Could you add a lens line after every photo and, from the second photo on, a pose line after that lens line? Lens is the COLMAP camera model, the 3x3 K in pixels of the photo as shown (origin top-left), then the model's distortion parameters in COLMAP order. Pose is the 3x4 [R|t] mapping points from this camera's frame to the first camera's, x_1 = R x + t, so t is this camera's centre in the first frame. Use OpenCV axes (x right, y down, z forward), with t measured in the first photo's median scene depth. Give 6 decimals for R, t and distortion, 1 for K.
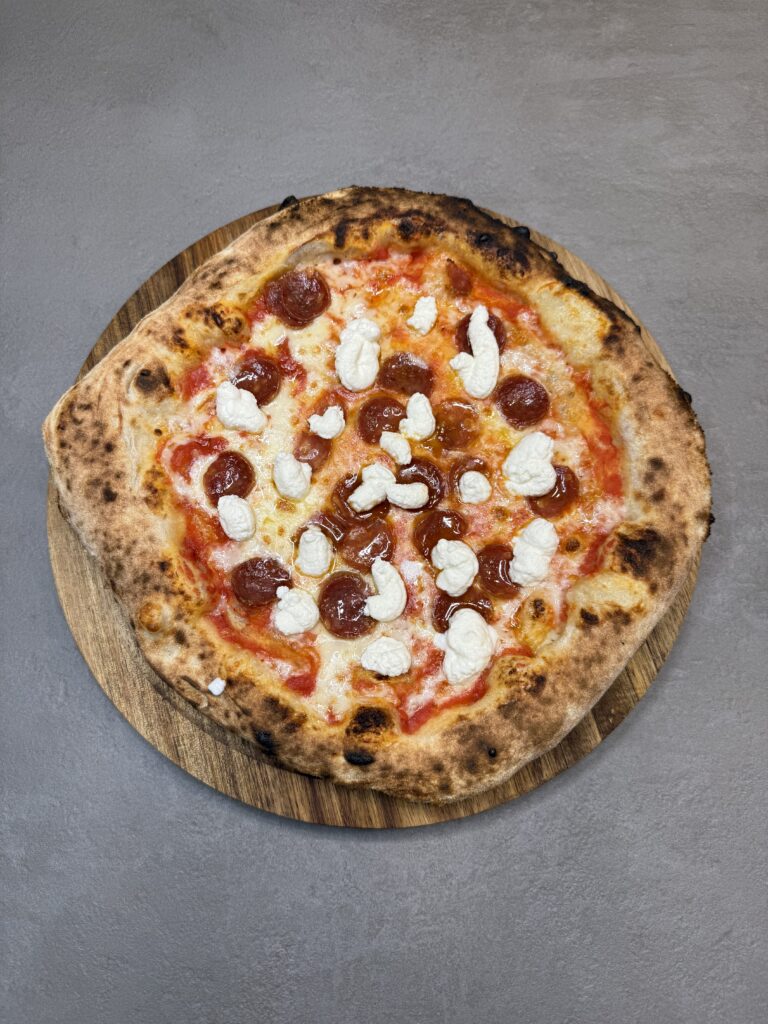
lens RADIAL K [[767.0, 0, 383.3], [0, 767.0, 501.3], [0, 0, 1]] dist [-0.033923, 0.011705]
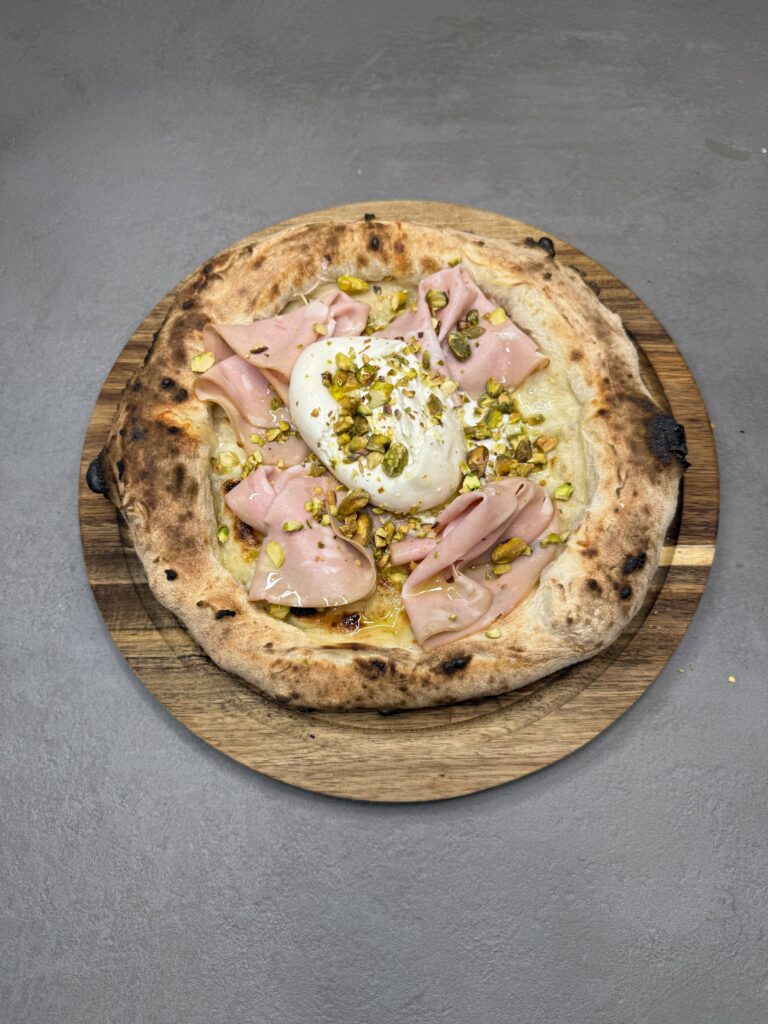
lens RADIAL K [[767.0, 0, 383.3], [0, 767.0, 501.3], [0, 0, 1]] dist [-0.033923, 0.011705]
pose [[0.995557, 0.070714, -0.062180, 0.384151], [-0.075830, 0.993560, -0.084190, 0.032150], [0.055827, 0.088531, 0.994508, -0.005141]]
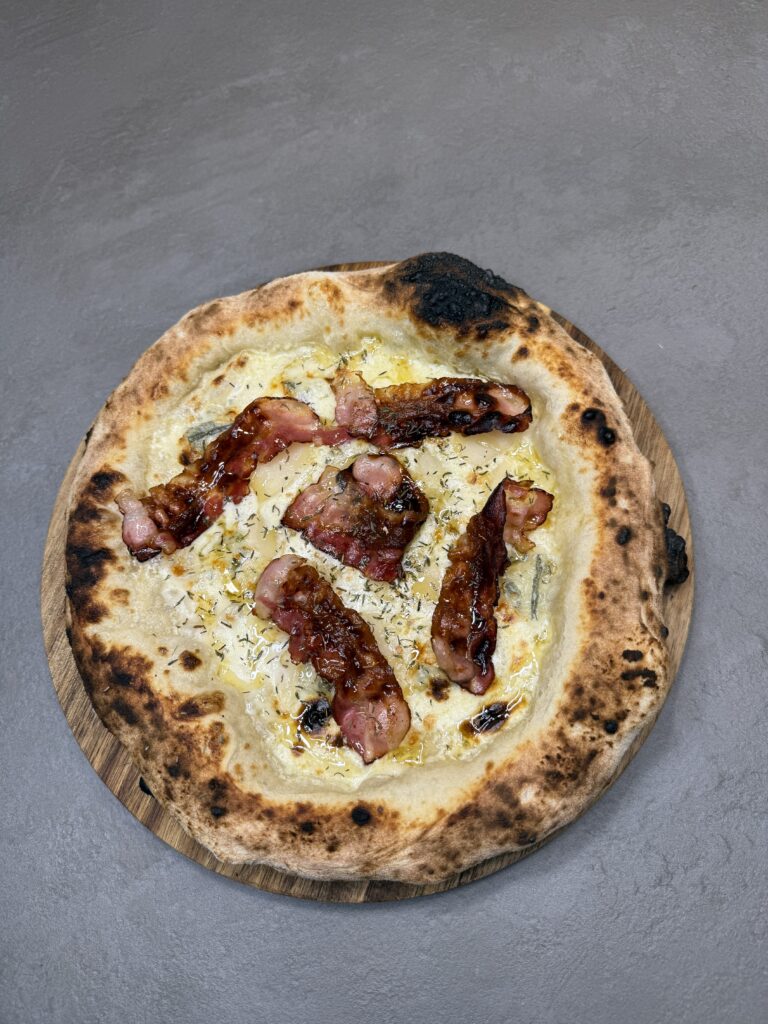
lens RADIAL K [[767.0, 0, 383.3], [0, 767.0, 501.3], [0, 0, 1]] dist [-0.033923, 0.011705]
pose [[0.960916, -0.274887, -0.032828, 0.668913], [0.269679, 0.956252, -0.113384, 0.020164], [0.062559, 0.100100, 0.993009, 0.004233]]
